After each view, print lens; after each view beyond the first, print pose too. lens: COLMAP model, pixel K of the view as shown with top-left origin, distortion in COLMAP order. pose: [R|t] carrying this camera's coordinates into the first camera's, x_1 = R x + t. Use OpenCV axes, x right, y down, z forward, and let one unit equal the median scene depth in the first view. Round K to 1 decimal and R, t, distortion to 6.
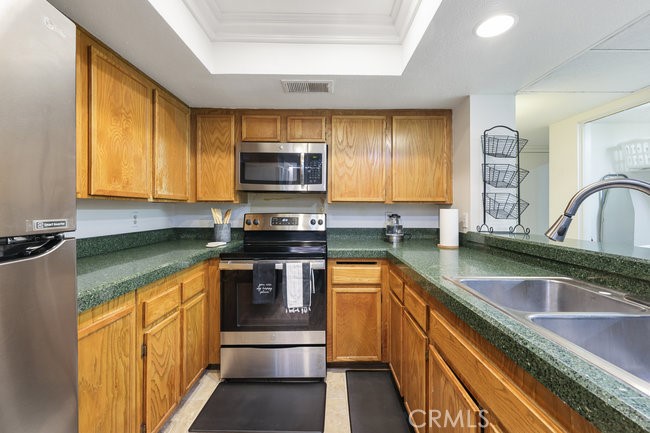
lens RADIAL K [[267.4, 0, 327.5], [0, 267.4, 209.2], [0, 0, 1]] dist [0.000529, 0.000143]
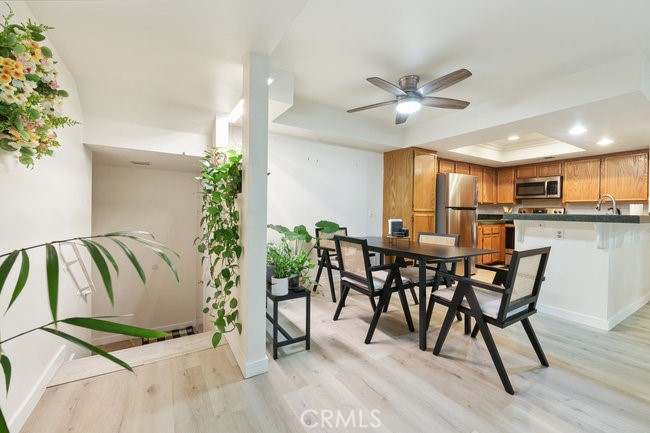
lens RADIAL K [[267.4, 0, 324.7], [0, 267.4, 214.8], [0, 0, 1]] dist [0.000529, 0.000143]
pose [[0.525763, 0.011392, -0.850555, 0.841641], [-0.010578, 0.999921, 0.006853, 0.079508], [0.850565, 0.005394, 0.525842, -1.789331]]
